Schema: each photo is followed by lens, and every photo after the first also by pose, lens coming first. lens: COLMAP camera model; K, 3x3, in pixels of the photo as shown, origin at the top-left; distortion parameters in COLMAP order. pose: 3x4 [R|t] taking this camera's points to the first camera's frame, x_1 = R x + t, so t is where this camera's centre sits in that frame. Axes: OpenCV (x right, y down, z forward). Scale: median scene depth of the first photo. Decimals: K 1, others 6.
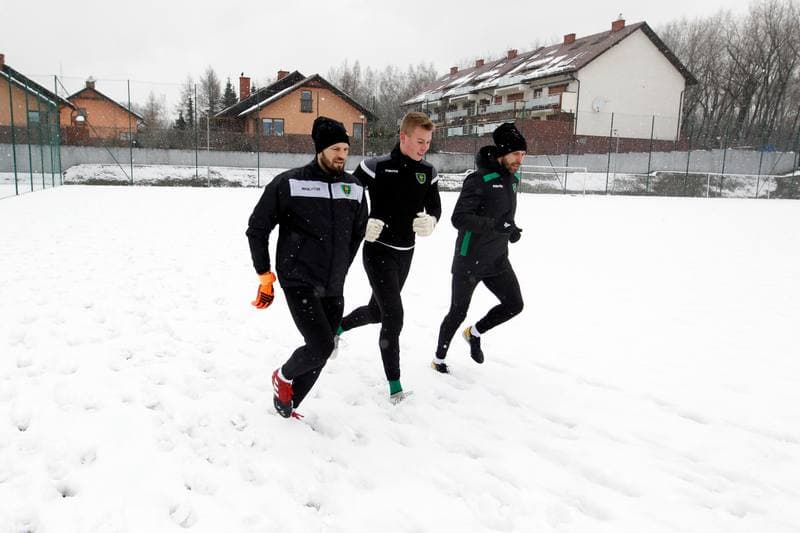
lens RADIAL K [[596.0, 0, 400.0], [0, 596.0, 266.5], [0, 0, 1]] dist [-0.006321, -0.005239]
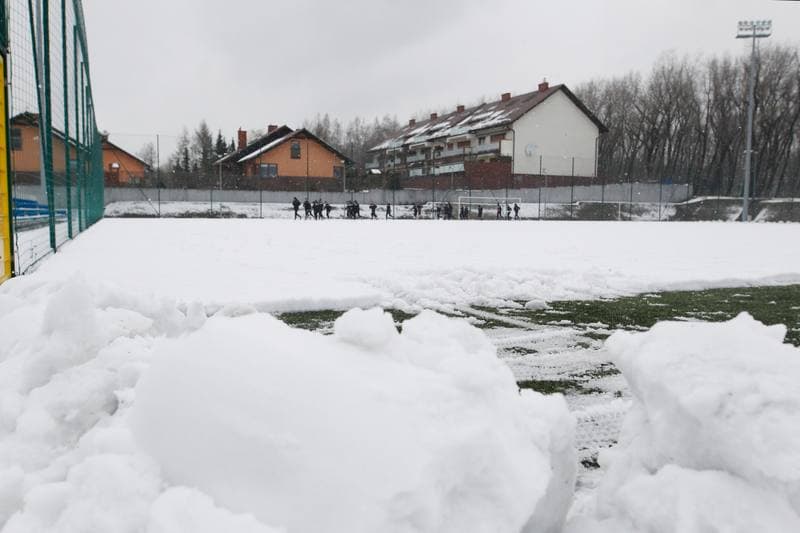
lens RADIAL K [[573.5, 0, 397.7], [0, 573.5, 244.1], [0, 0, 1]] dist [0.000865, 0.001047]
pose [[0.997708, -0.022267, 0.063903, -0.021816], [0.028731, 0.994360, -0.102094, 0.035903], [-0.061270, 0.103696, 0.992720, -0.139462]]
